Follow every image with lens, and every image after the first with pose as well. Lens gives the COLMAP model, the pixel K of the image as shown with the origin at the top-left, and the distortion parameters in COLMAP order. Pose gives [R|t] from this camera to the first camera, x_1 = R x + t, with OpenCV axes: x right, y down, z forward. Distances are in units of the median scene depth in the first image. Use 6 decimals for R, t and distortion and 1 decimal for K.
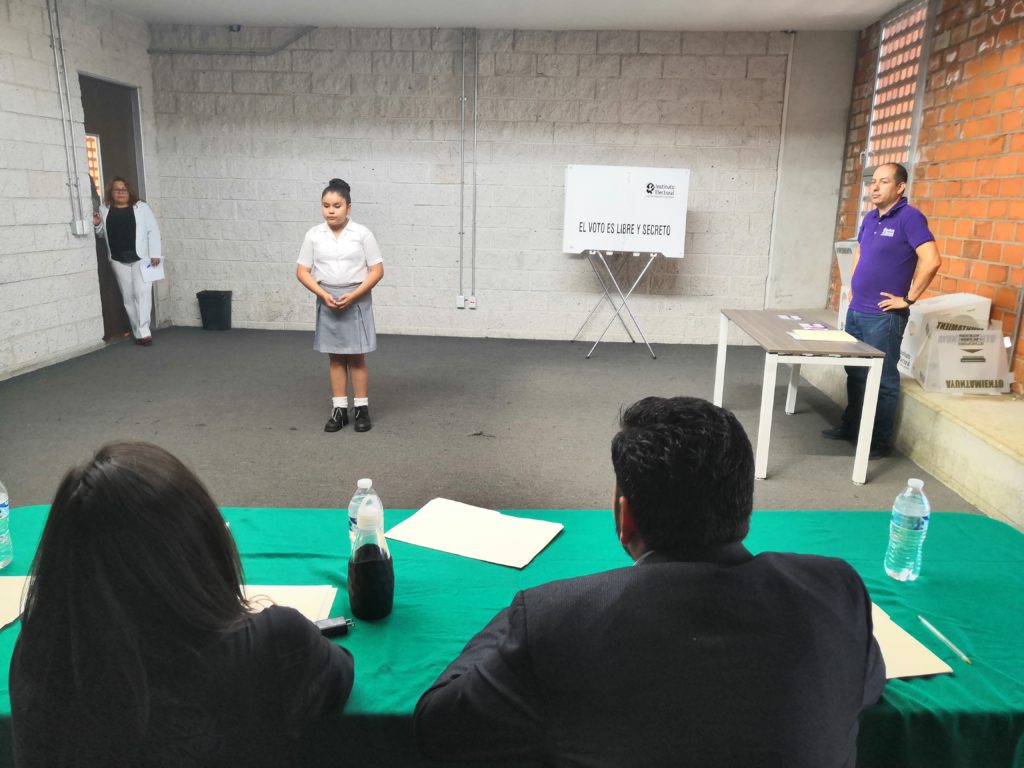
lens RADIAL K [[780.4, 0, 512.0], [0, 780.4, 384.0], [0, 0, 1]] dist [-0.037504, 0.061557]
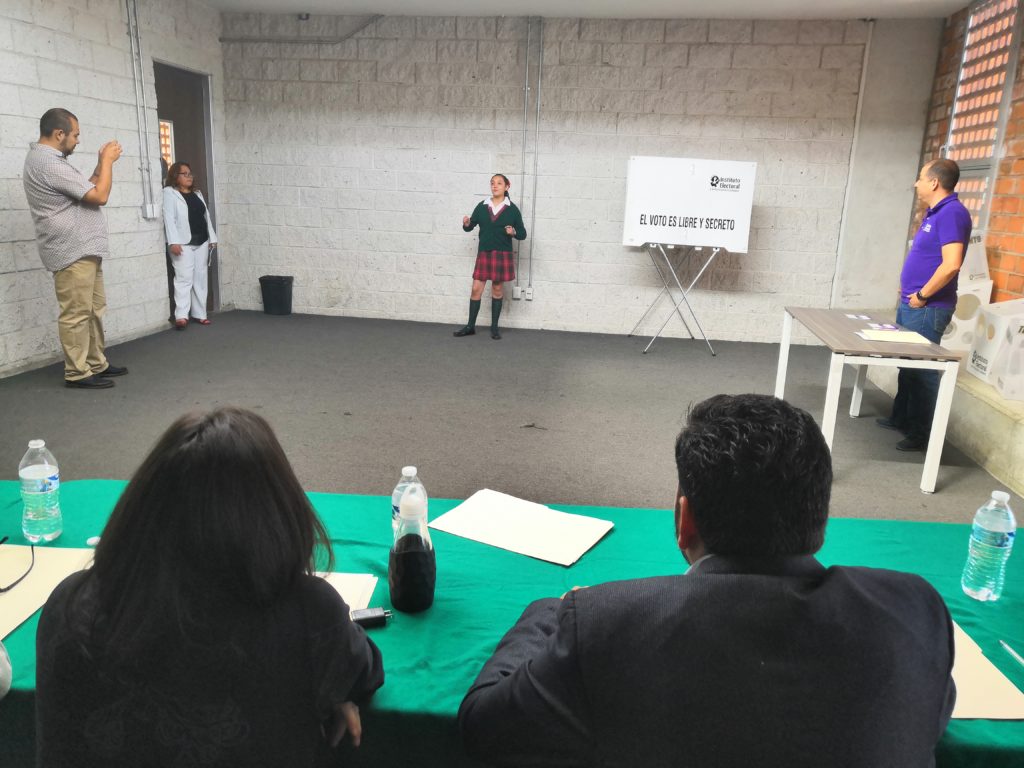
lens RADIAL K [[780.4, 0, 512.0], [0, 780.4, 384.0], [0, 0, 1]] dist [-0.037504, 0.061557]
pose [[0.997007, 0.033577, -0.069645, 0.000385], [-0.032935, 0.999404, 0.010355, 0.000937], [0.069951, -0.008030, 0.997518, 0.007696]]
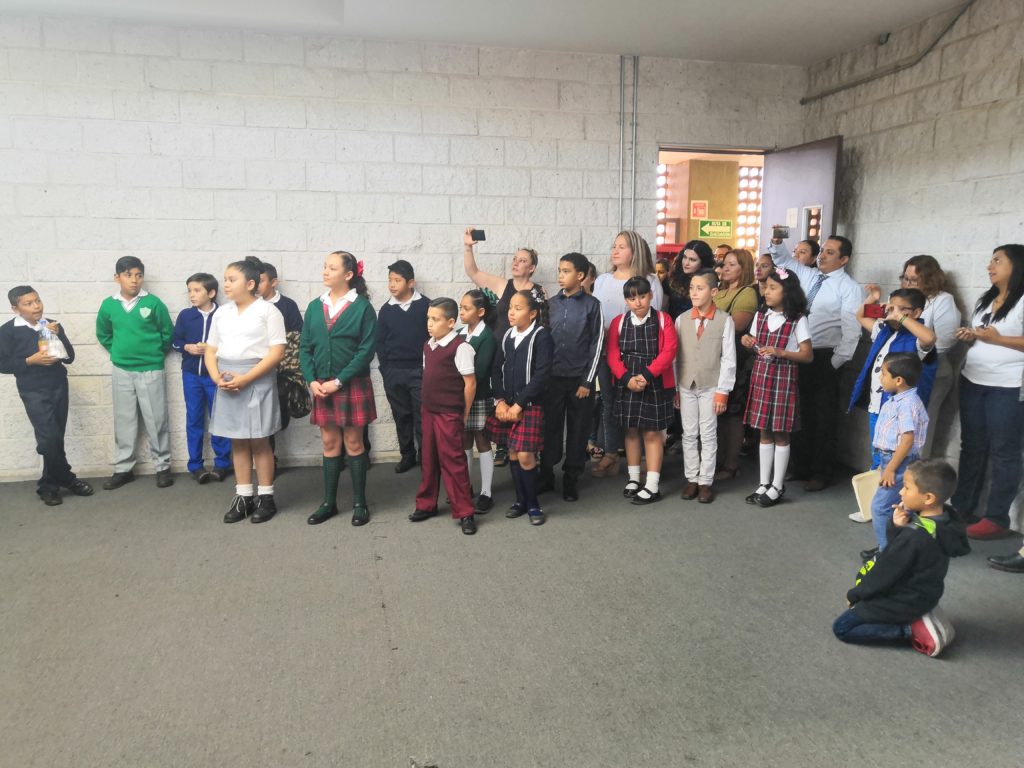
lens RADIAL K [[780.4, 0, 512.0], [0, 780.4, 384.0], [0, 0, 1]] dist [-0.037504, 0.061557]
pose [[0.282447, 0.118526, -0.951932, 0.317930], [-0.220694, 0.973748, 0.055760, -0.162557], [0.933551, 0.194336, 0.301190, 0.703831]]
